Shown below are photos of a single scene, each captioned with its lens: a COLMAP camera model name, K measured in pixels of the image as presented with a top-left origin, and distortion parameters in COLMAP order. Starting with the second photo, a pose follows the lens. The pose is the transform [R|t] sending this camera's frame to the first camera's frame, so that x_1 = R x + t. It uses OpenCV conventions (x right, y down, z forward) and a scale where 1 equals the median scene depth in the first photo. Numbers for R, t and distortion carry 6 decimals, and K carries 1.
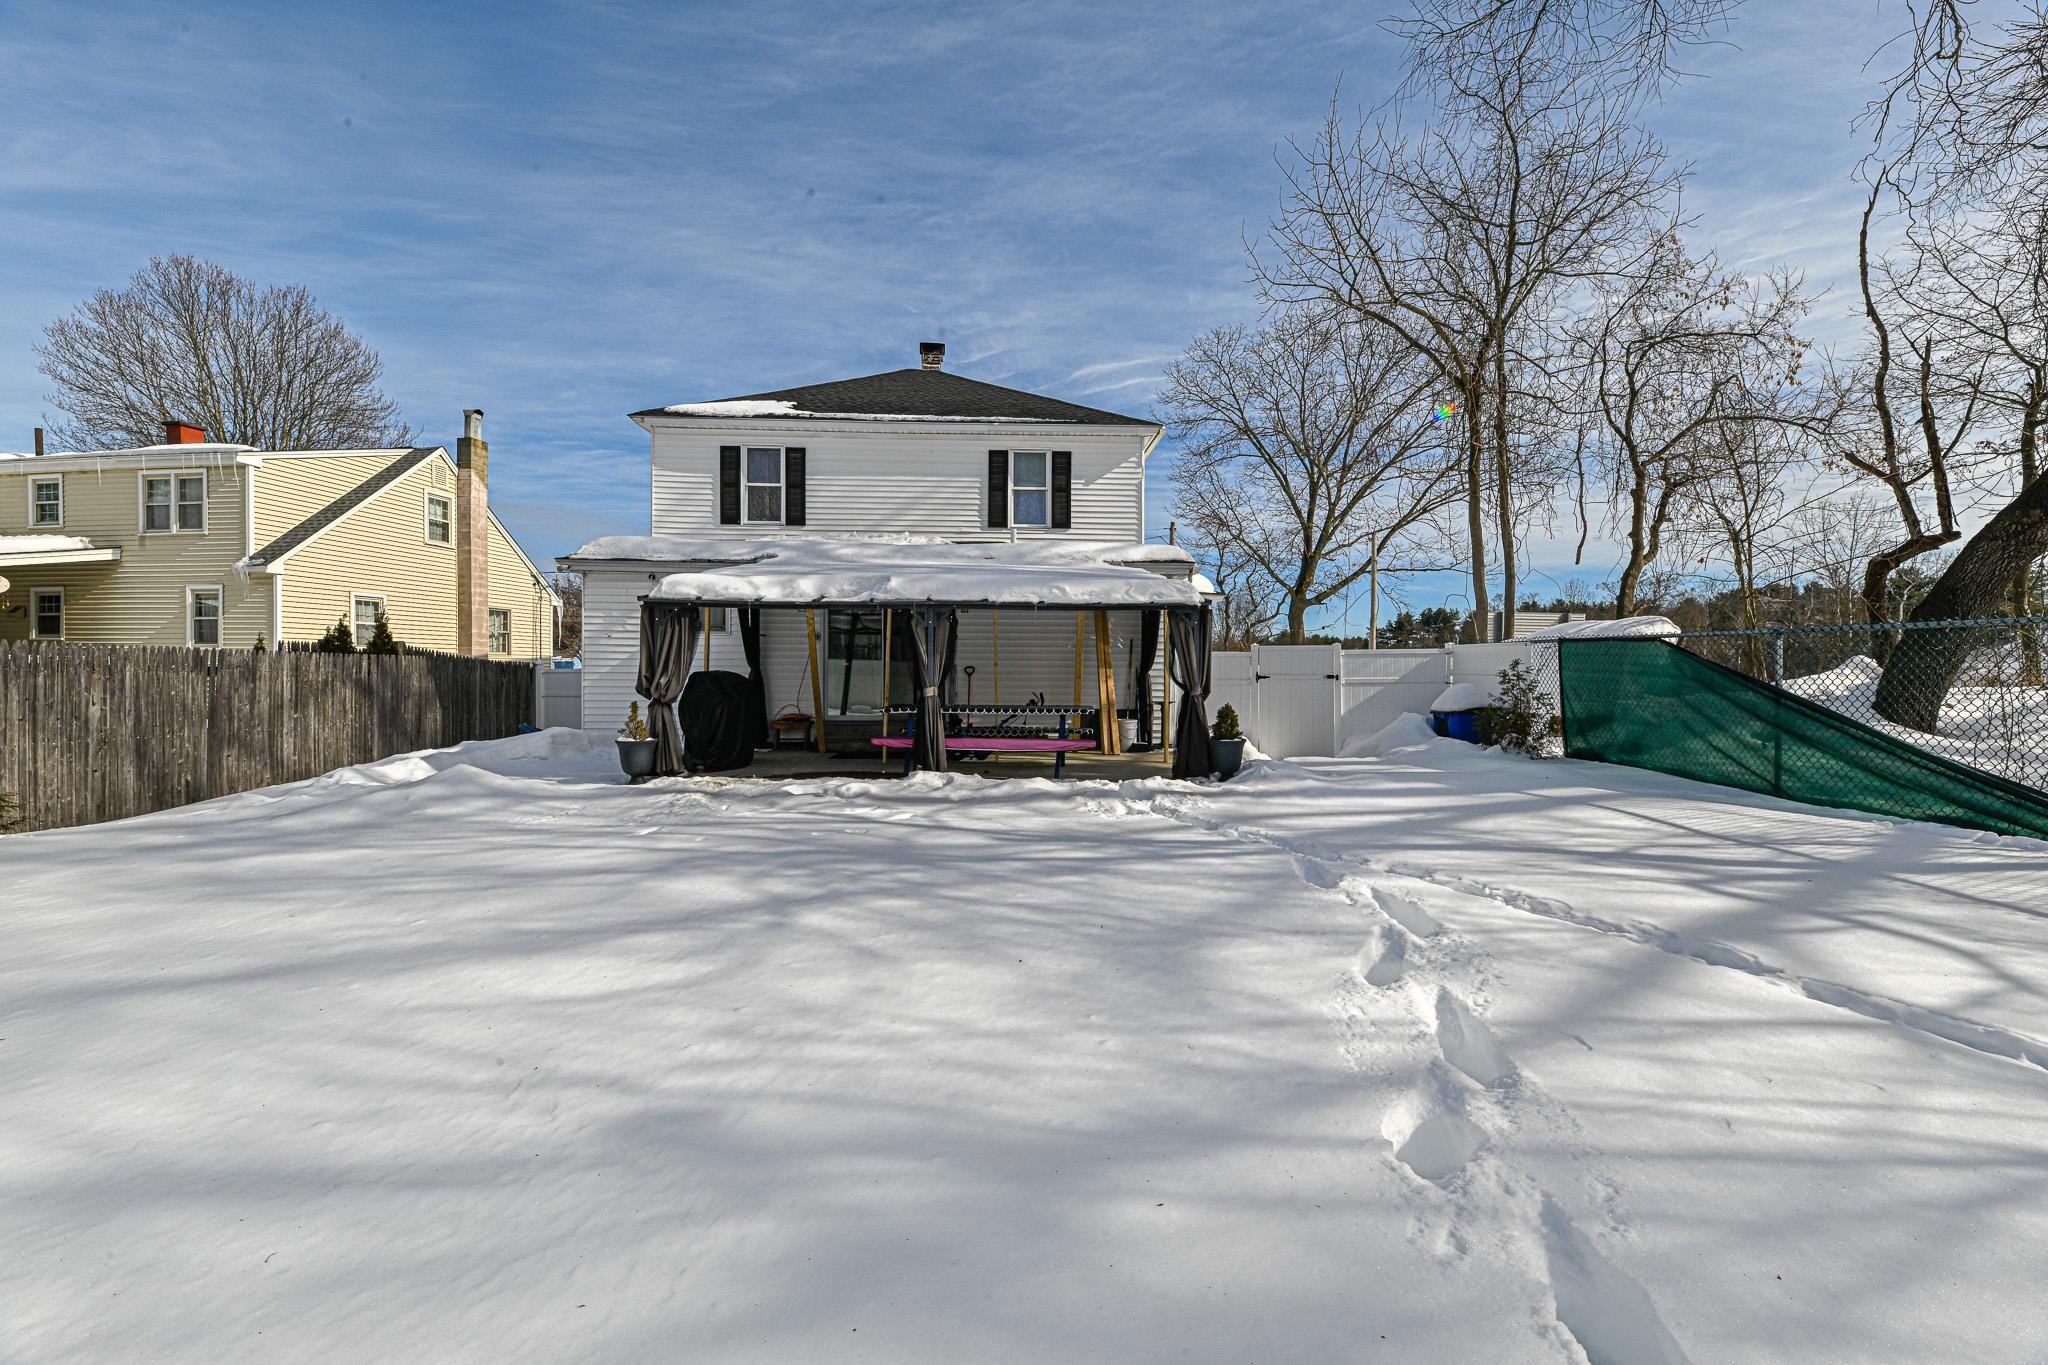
lens RADIAL K [[826.9, 0, 1035.8], [0, 826.9, 682.6], [0, 0, 1]] dist [-0.001974, -0.000767]
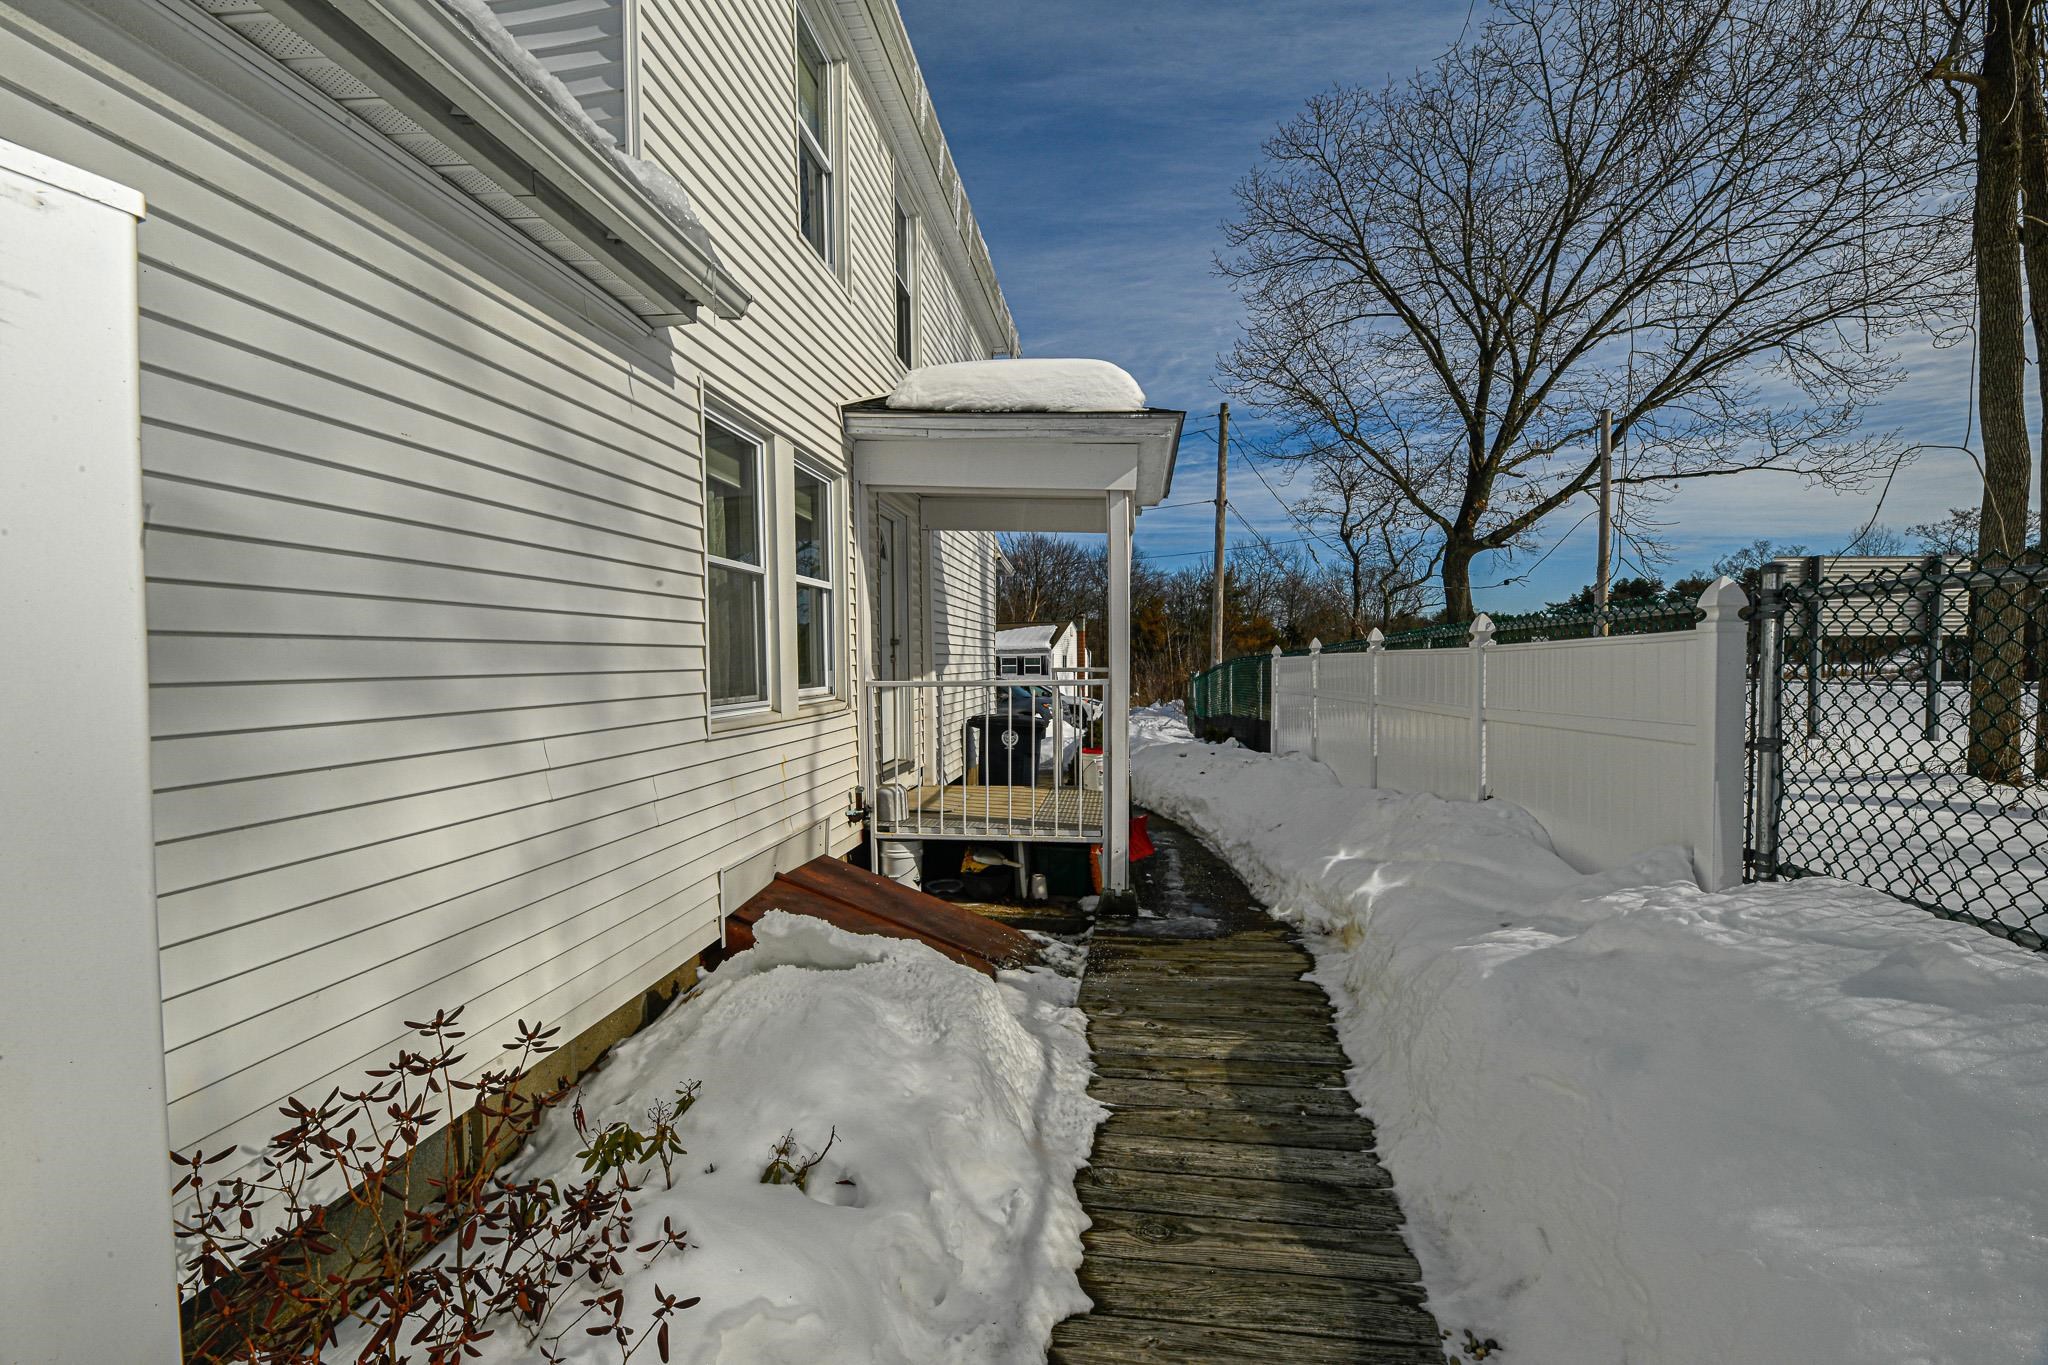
lens RADIAL K [[874.2, 0, 1024.0], [0, 874.2, 682.5], [0, 0, 1]] dist [-0.014551, -0.000252]
pose [[0.987209, -0.003794, -0.159383, 0.106163], [0.006429, 0.999851, 0.016015, -0.010311], [0.159299, -0.016835, 0.987087, 0.327318]]
